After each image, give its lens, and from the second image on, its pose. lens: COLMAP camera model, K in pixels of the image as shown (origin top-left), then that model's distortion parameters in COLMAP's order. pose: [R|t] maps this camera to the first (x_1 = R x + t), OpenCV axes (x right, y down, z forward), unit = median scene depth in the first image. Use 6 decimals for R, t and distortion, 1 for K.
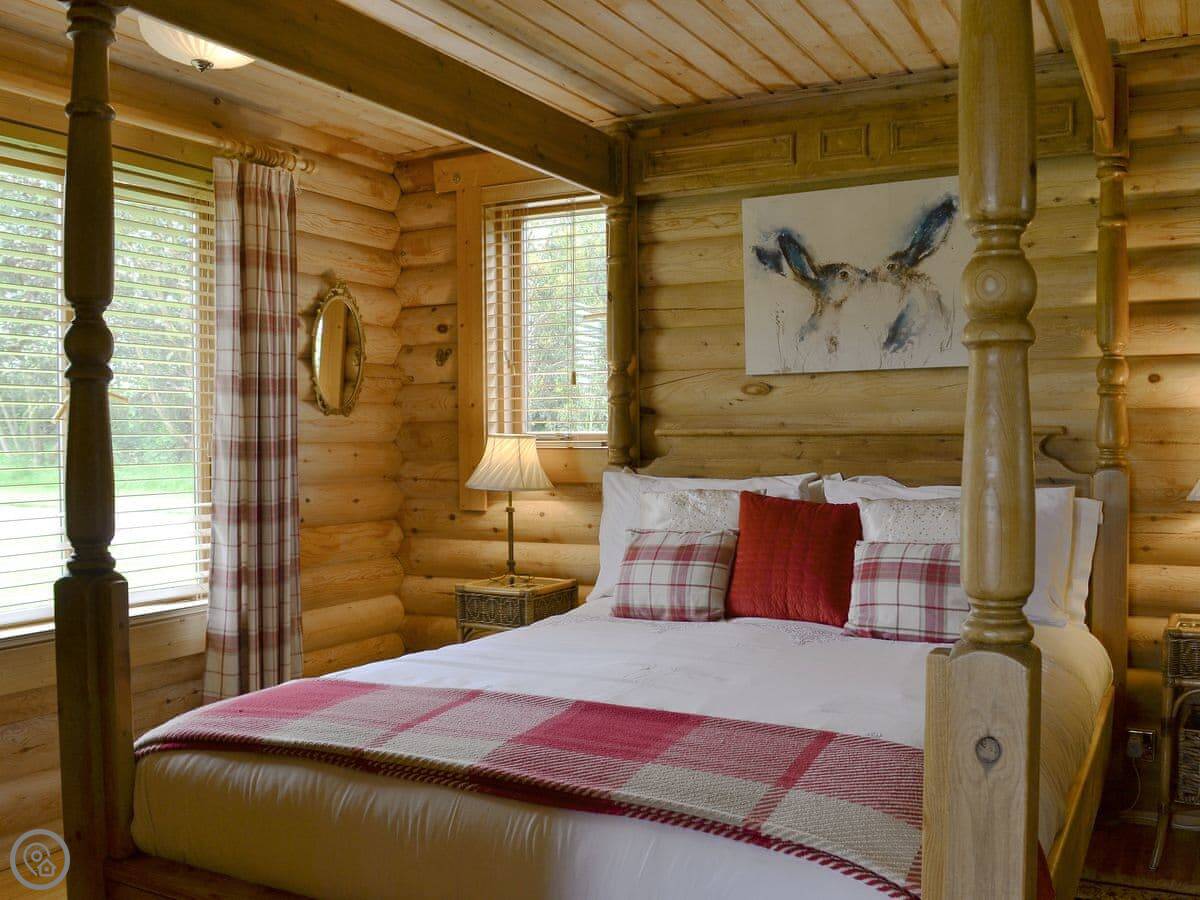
lens RADIAL K [[1093.3, 0, 600.0], [0, 1093.3, 450.0], [0, 0, 1]] dist [-0.073525, -0.002294]
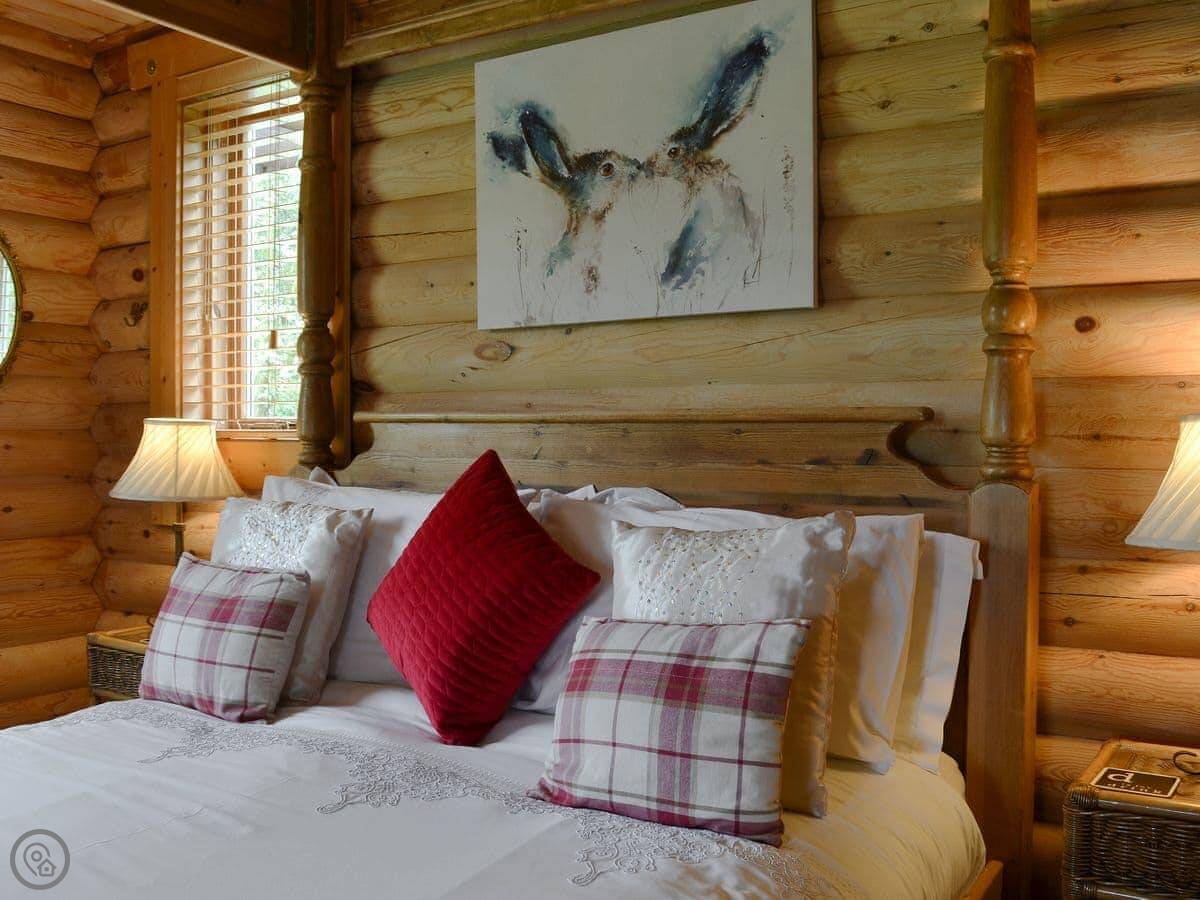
lens RADIAL K [[1111.4, 0, 600.0], [0, 1111.4, 450.0], [0, 0, 1]] dist [-0.076946, -0.001810]
pose [[0.999123, 0.009224, -0.040850, 0.242053], [-0.009055, 0.999950, 0.004328, -0.000158], [0.040888, -0.003954, 0.999156, 0.347605]]
